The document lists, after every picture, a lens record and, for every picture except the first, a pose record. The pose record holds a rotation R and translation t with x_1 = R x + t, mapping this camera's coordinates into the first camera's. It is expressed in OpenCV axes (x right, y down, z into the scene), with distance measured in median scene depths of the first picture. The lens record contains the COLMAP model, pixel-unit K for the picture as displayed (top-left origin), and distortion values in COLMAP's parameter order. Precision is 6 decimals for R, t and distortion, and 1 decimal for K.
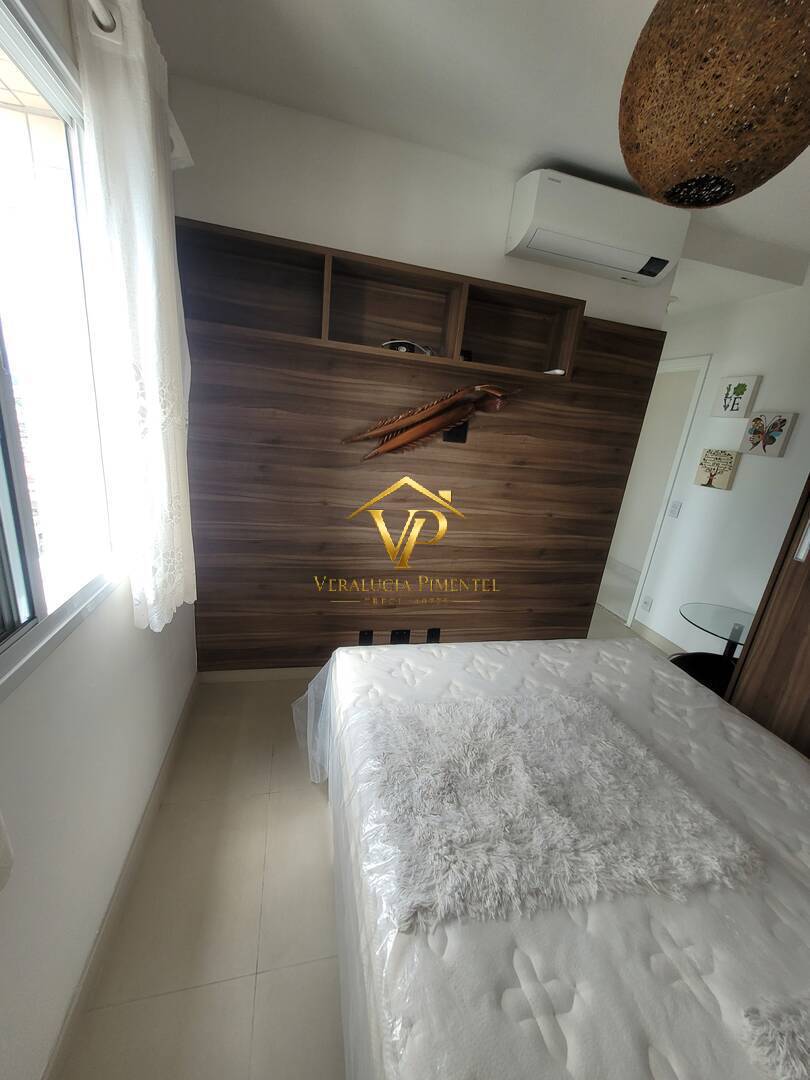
lens RADIAL K [[420.2, 0, 407.5], [0, 420.2, 541.7], [0, 0, 1]] dist [0.003397, -0.001157]
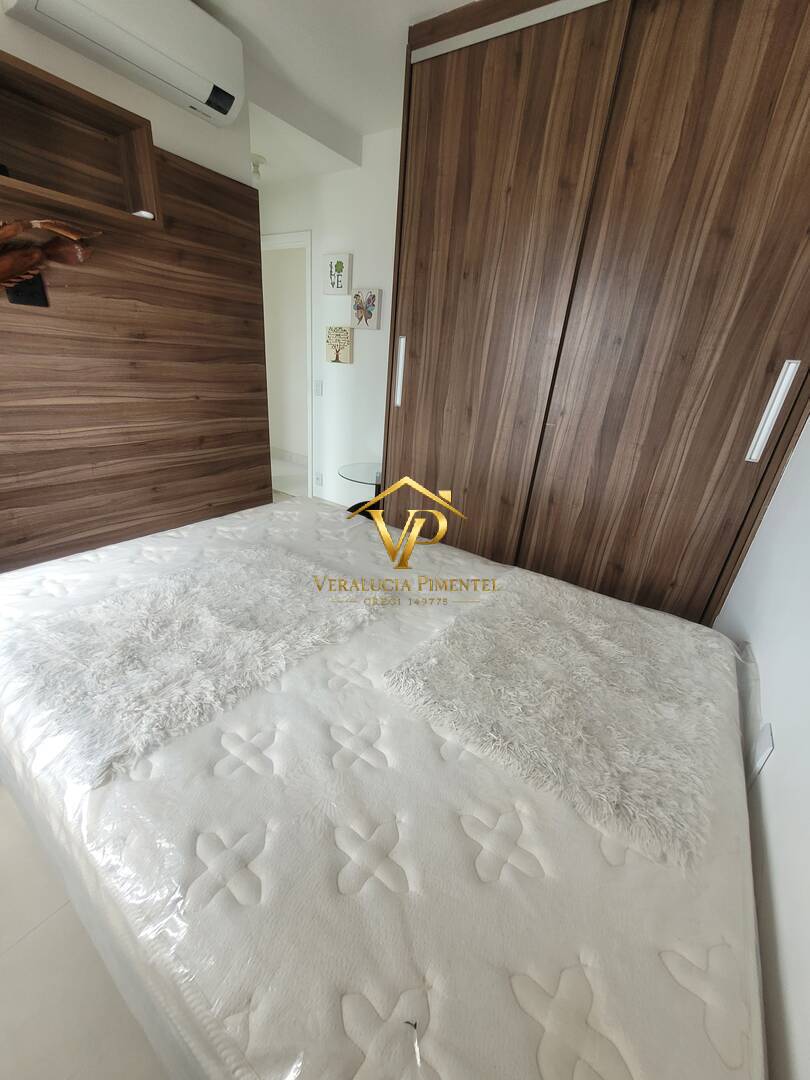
lens RADIAL K [[420.2, 0, 400.4], [0, 420.2, 544.2], [0, 0, 1]] dist [0.003397, -0.001157]
pose [[0.756722, -0.307208, 0.577057, 0.049043], [0.190822, 0.948063, 0.254487, 0.114708], [-0.625267, -0.082461, 0.776042, -0.048774]]
